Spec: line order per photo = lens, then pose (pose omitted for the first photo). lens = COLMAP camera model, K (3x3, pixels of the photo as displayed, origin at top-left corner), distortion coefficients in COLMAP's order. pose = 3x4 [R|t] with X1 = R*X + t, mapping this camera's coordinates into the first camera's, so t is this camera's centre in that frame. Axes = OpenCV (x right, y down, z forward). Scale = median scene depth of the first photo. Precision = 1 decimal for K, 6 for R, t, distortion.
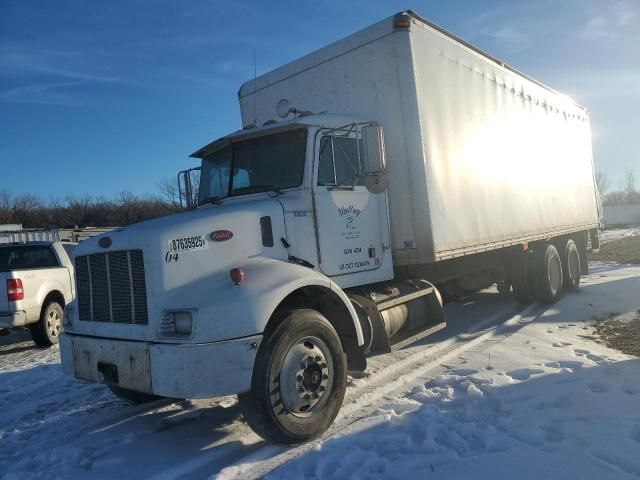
lens RADIAL K [[502.3, 0, 319.6], [0, 502.3, 207.2], [0, 0, 1]] dist [-0.001774, -0.000368]
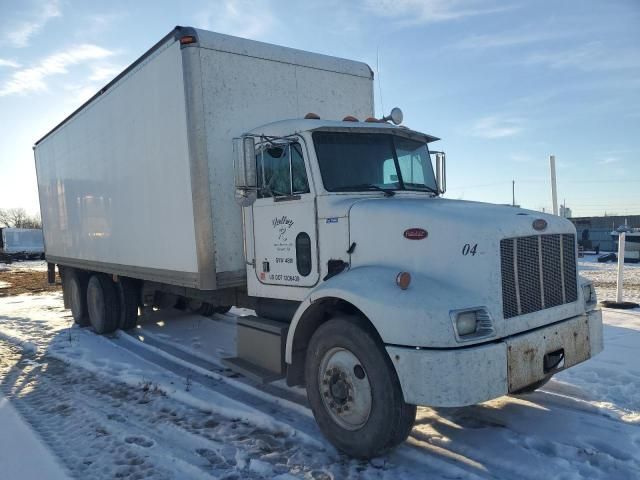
lens RADIAL K [[488.4, 0, 320.0], [0, 488.4, 240.0], [0, 0, 1]] dist [0.058741, 0.000244]
pose [[0.222283, 0.064590, 0.972840, -1.337095], [-0.024290, 0.997860, -0.060701, 0.155362], [-0.974680, -0.010137, 0.223376, 1.127339]]
